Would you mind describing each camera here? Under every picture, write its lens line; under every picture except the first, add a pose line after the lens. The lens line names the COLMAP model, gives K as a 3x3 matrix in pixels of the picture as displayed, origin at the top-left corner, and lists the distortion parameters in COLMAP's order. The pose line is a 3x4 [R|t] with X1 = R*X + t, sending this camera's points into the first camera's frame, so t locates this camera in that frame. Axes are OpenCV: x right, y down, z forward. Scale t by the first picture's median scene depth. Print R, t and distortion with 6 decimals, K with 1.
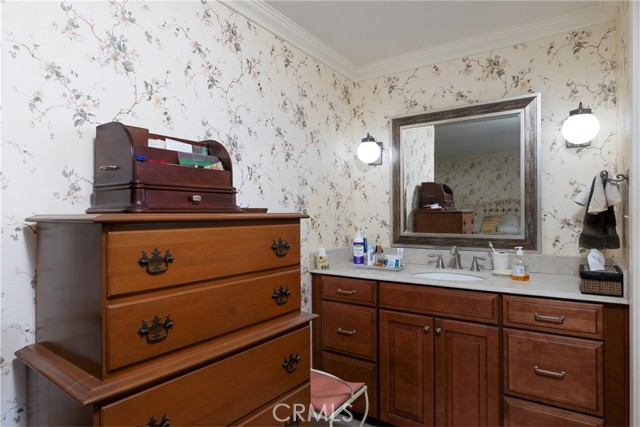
lens RADIAL K [[388.2, 0, 320.0], [0, 388.2, 213.5], [0, 0, 1]] dist [-0.002394, -0.000089]
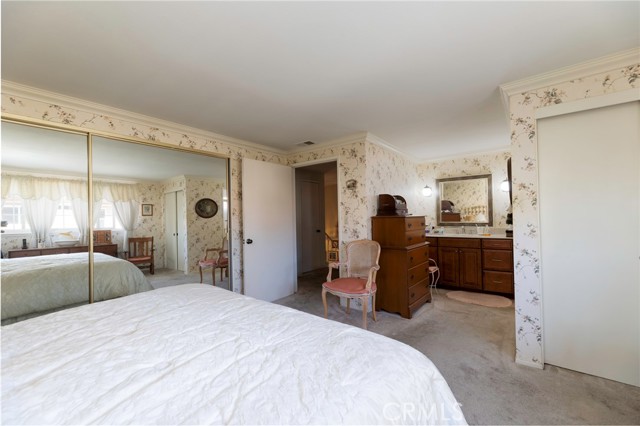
lens RADIAL K [[263.9, 0, 320.0], [0, 263.9, 213.0], [0, 0, 1]] dist [-0.000946, -0.000035]
pose [[0.996353, -0.017740, -0.083466, -0.562035], [0.017102, 0.999819, -0.008352, -0.012480], [0.083599, 0.006895, 0.996476, -1.069899]]
